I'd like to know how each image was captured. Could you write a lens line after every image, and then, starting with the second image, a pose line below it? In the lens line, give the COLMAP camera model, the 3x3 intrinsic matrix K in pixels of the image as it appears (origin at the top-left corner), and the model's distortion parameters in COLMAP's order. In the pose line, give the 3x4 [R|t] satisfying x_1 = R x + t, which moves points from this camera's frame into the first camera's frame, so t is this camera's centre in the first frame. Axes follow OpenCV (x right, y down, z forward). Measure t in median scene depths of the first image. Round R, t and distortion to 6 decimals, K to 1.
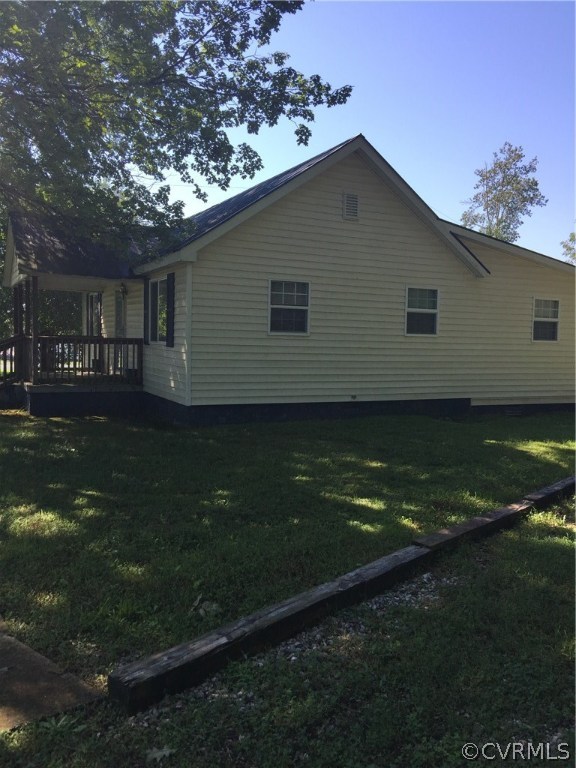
lens RADIAL K [[638.3, 0, 283.3], [0, 638.3, 382.5], [0, 0, 1]] dist [0.073414, -0.139618]
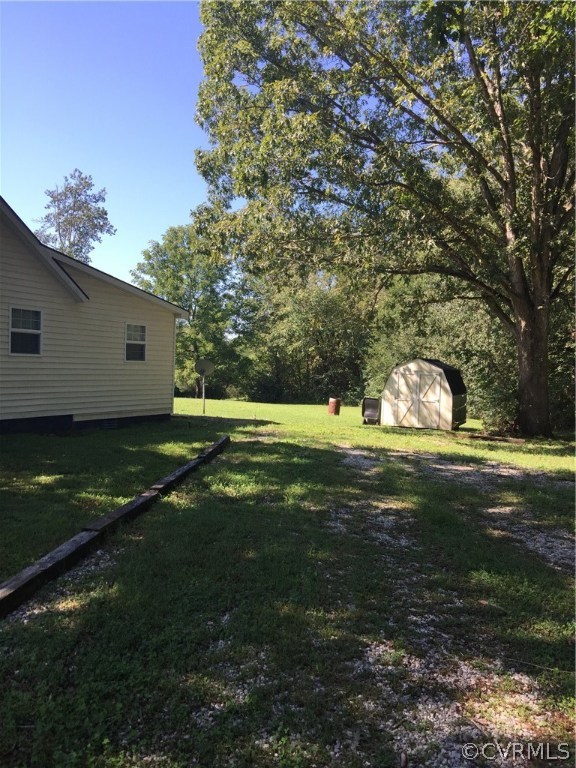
lens RADIAL K [[647.7, 0, 284.0], [0, 647.7, 373.8], [0, 0, 1]] dist [0.089518, -0.138275]
pose [[0.796632, -0.007972, 0.604412, -0.081340], [0.034433, 0.998888, -0.032208, 0.004003], [-0.603483, 0.046469, 0.796021, -0.073387]]
